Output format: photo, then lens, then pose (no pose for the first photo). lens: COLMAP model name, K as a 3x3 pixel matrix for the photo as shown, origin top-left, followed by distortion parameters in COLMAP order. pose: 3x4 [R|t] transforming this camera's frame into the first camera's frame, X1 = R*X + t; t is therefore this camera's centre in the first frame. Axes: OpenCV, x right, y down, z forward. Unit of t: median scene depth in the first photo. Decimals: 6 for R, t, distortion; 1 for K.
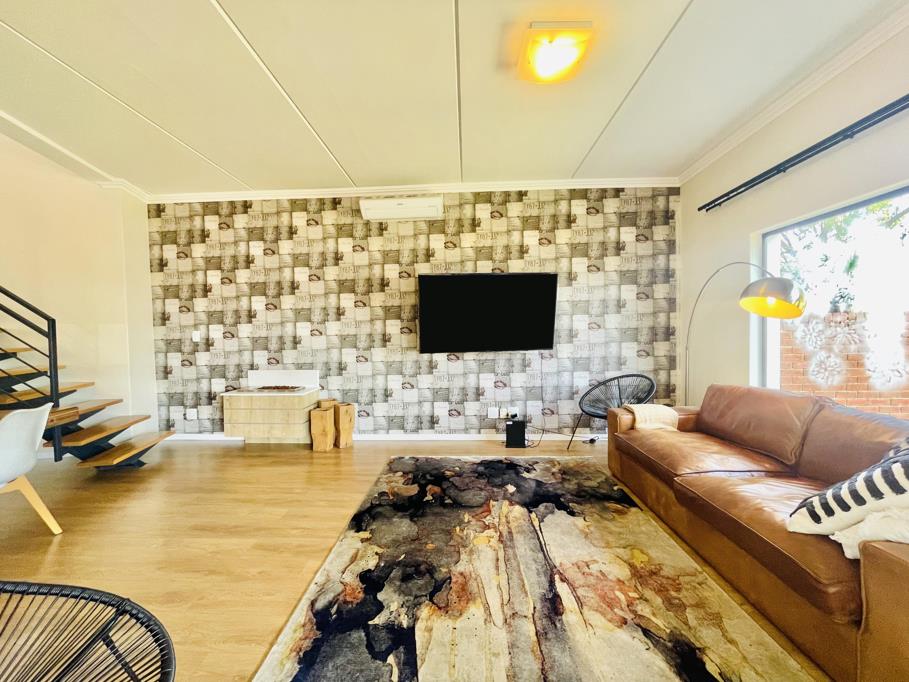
lens RADIAL K [[372.2, 0, 454.5], [0, 372.2, 341.0], [0, 0, 1]] dist [0.001085, 0.000033]
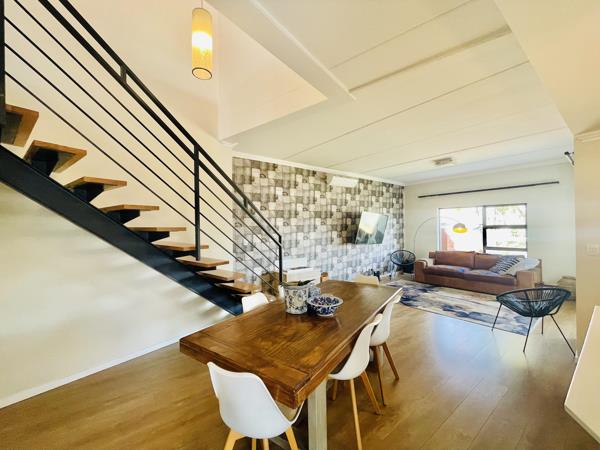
lens RADIAL K [[245.7, 0, 300.0], [0, 245.7, 225.0], [0, 0, 1]] dist [0.001085, 0.000033]
pose [[0.761457, 0.011130, 0.648120, -1.231042], [0.014853, 0.999290, -0.034612, -0.046156], [-0.648046, 0.035982, 0.760751, 0.049947]]
